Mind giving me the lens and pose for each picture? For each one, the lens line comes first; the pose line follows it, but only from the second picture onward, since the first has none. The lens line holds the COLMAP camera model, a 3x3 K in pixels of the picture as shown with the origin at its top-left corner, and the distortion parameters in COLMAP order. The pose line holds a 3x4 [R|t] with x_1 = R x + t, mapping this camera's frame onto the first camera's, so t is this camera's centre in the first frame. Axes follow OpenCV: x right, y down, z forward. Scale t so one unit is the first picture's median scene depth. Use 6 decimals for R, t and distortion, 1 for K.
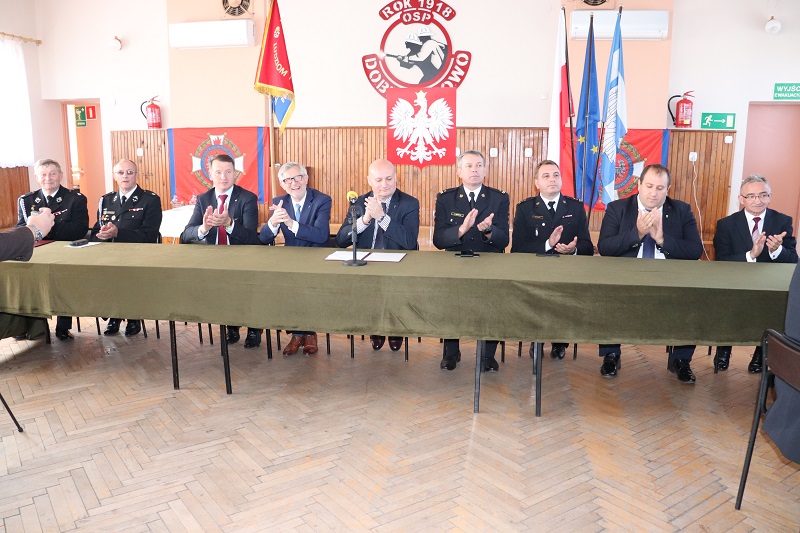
lens RADIAL K [[711.2, 0, 400.0], [0, 711.2, 302.7], [0, 0, 1]] dist [-0.150559, 0.162145]
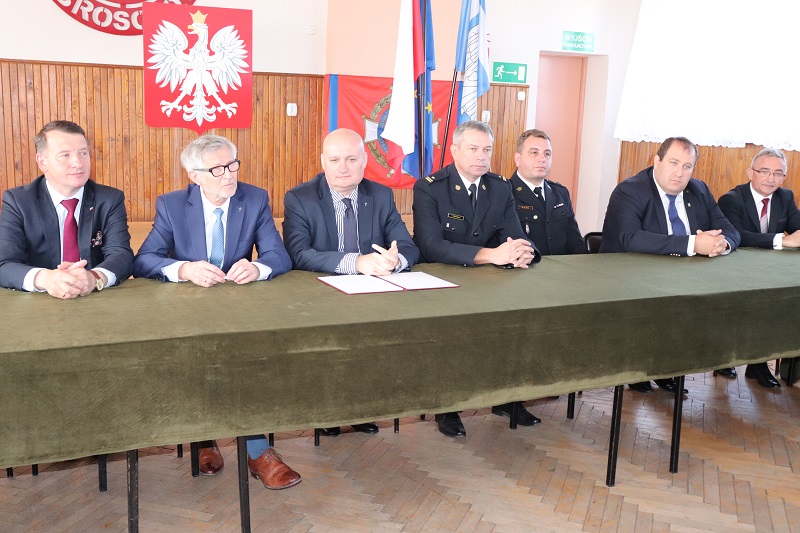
lens RADIAL K [[902.4, 0, 400.0], [0, 902.4, 266.5], [0, 0, 1]] dist [-0.015312, 0.001895]
pose [[0.818863, -0.077910, 0.568677, -0.278276], [0.094425, 0.995532, 0.000423, -0.050449], [-0.566169, 0.053351, 0.822561, 0.219771]]
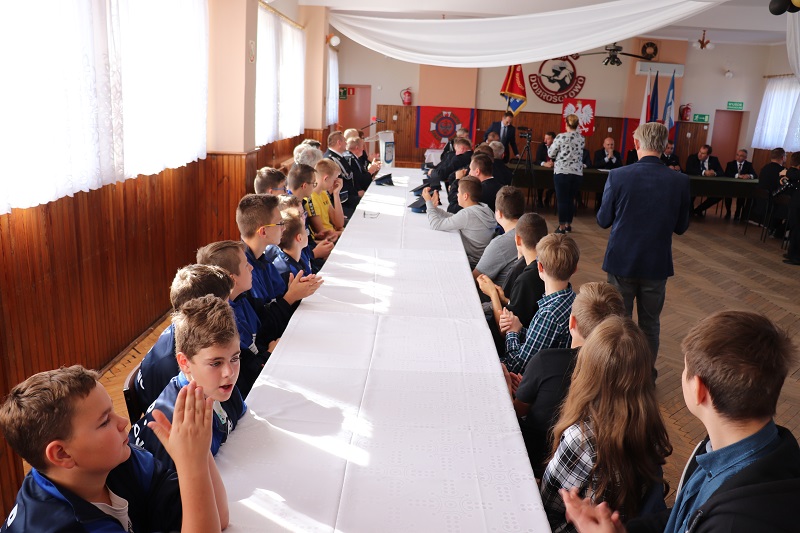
lens RADIAL K [[711.2, 0, 400.0], [0, 711.2, 302.7], [0, 0, 1]] dist [-0.150559, 0.162145]
pose [[0.988544, -0.001182, 0.150930, -0.762065], [-0.008945, 0.997753, 0.066401, 0.160887], [-0.150670, -0.066991, 0.986312, -0.961213]]
